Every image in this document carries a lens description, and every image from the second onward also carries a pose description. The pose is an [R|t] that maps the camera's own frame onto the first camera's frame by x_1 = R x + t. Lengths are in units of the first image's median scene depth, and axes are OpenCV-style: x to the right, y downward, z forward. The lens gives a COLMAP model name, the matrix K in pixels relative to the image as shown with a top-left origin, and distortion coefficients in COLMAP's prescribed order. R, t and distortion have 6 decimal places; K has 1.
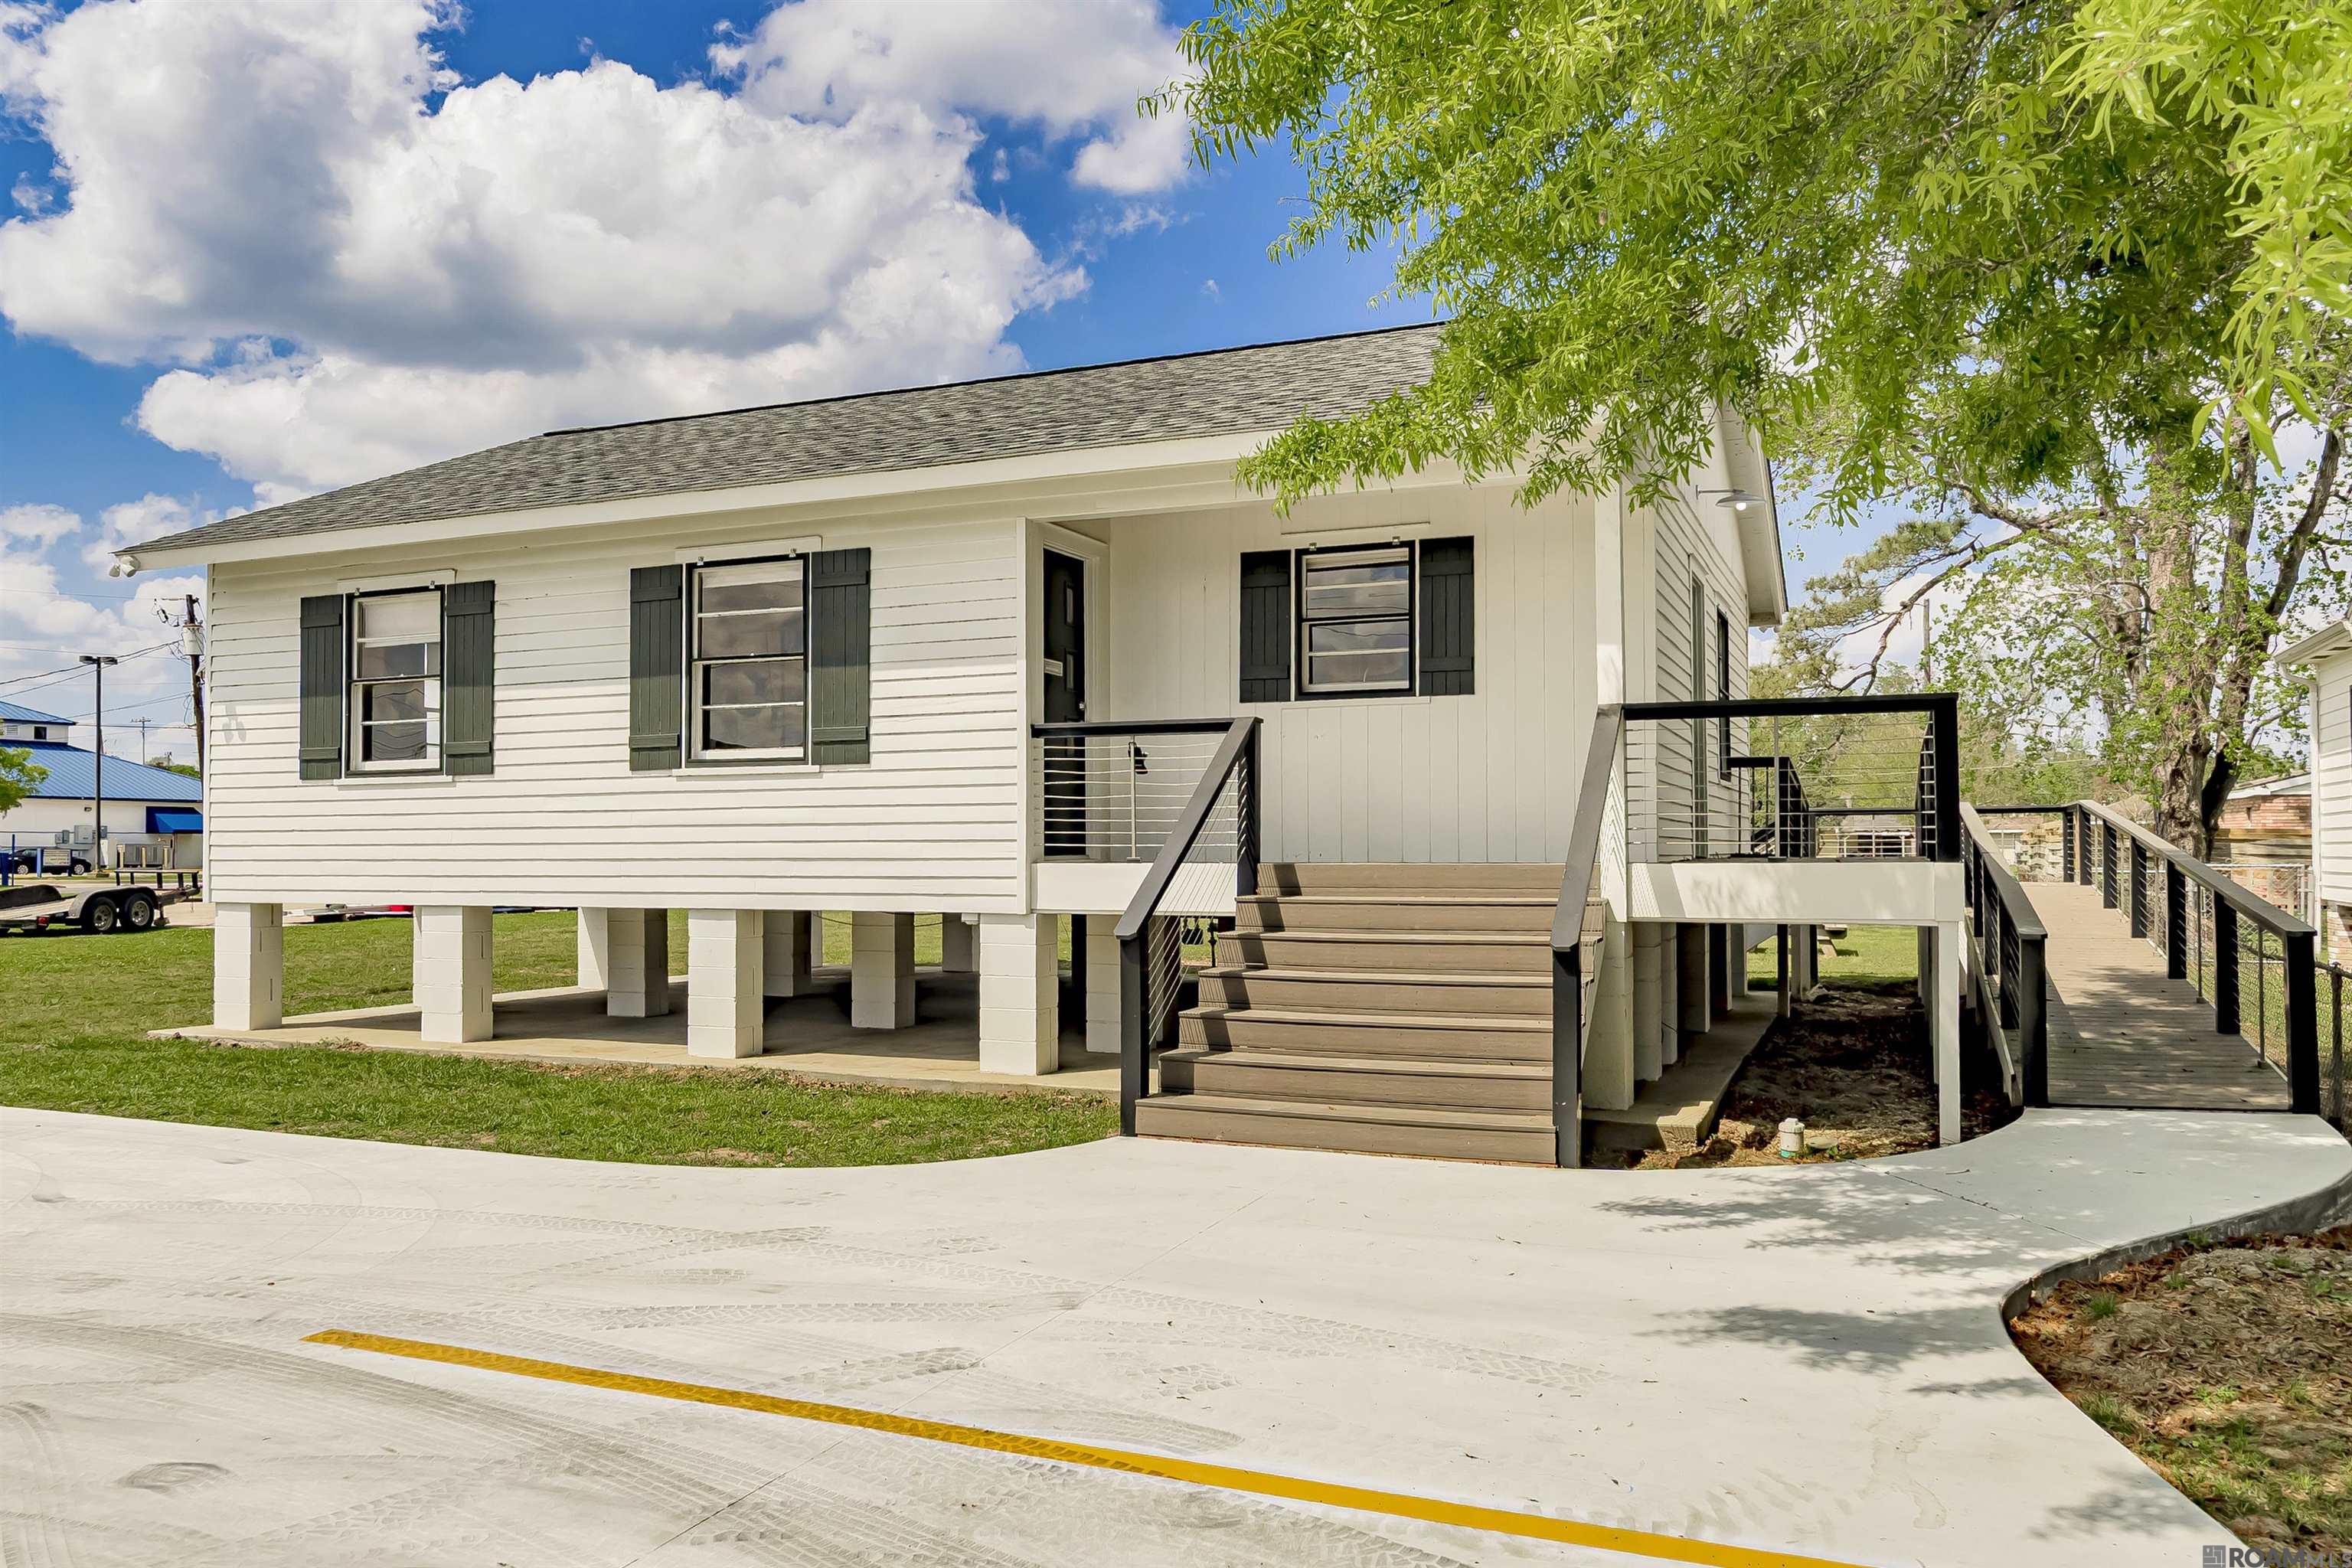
lens RADIAL K [[1683.6, 0, 1175.5], [0, 1683.6, 834.5], [0, 0, 1]] dist [0.000278, -0.000607]
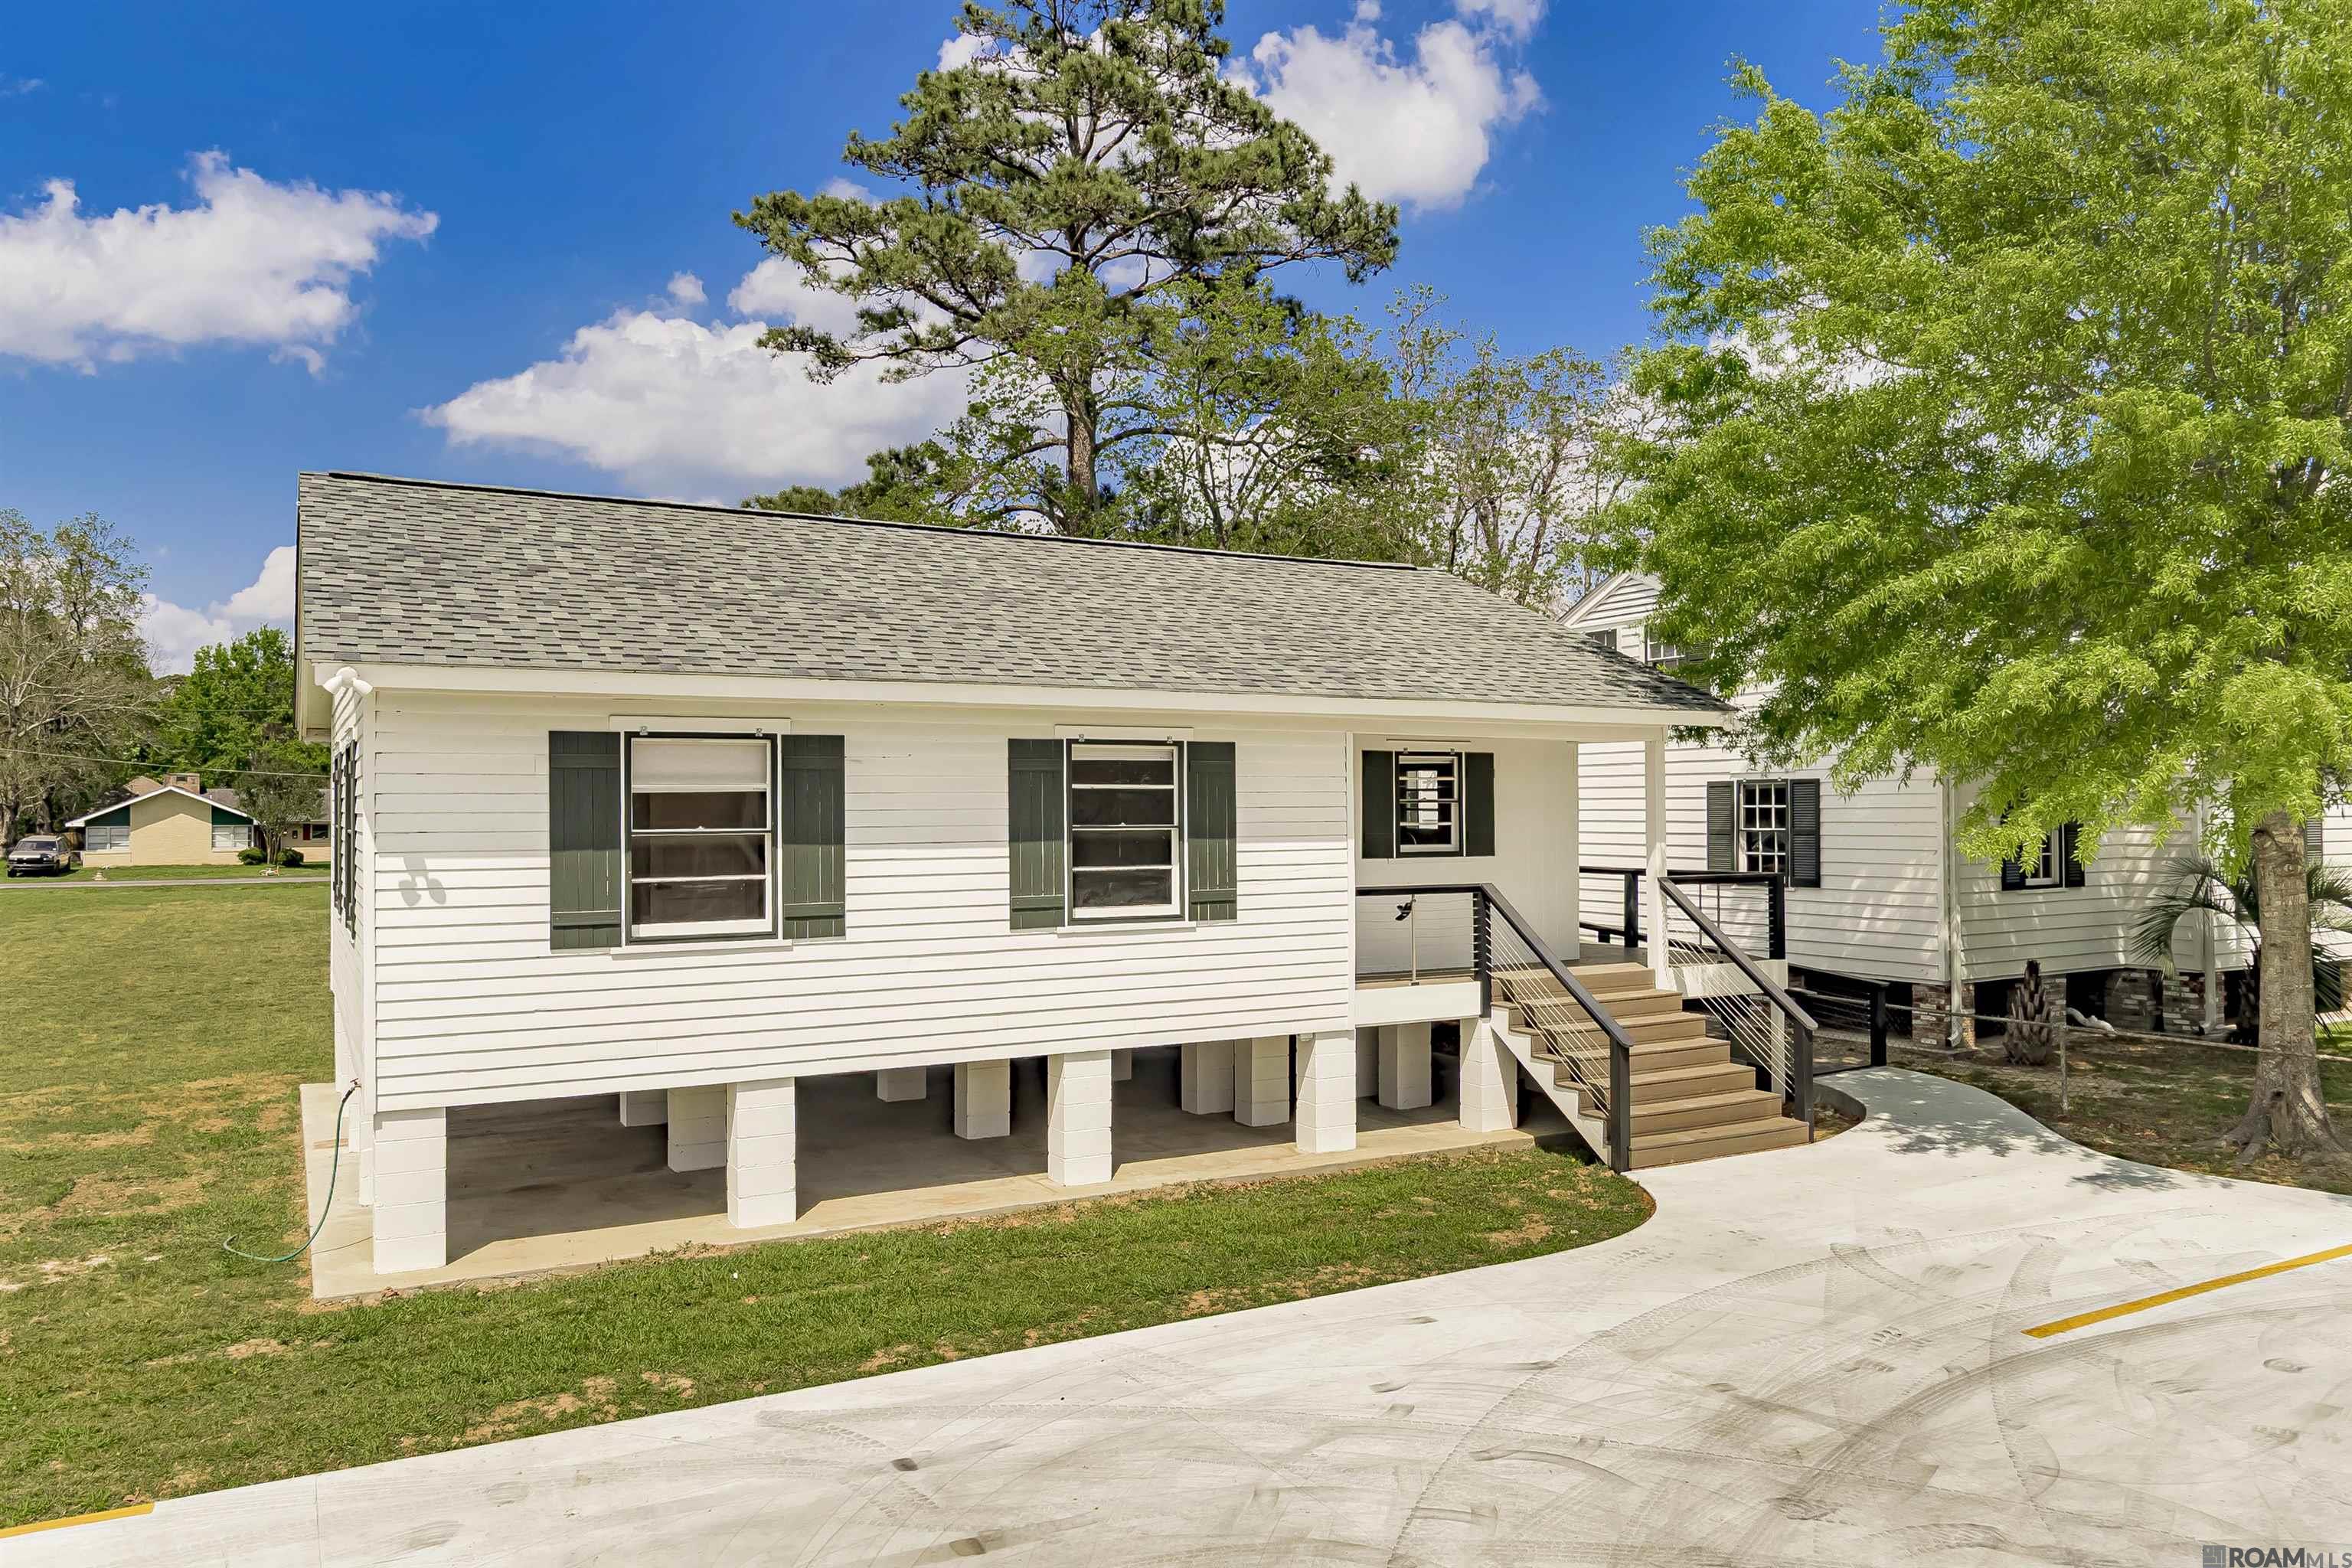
lens RADIAL K [[1618.3, 0, 1176.0], [0, 1618.3, 784.0], [0, 0, 1]] dist [-0.005863, -0.003620]
pose [[0.610544, 0.013484, 0.791868, -1.070464], [-0.003026, 0.999887, -0.014692, -0.115020], [-0.791977, 0.006574, 0.610516, 0.293266]]
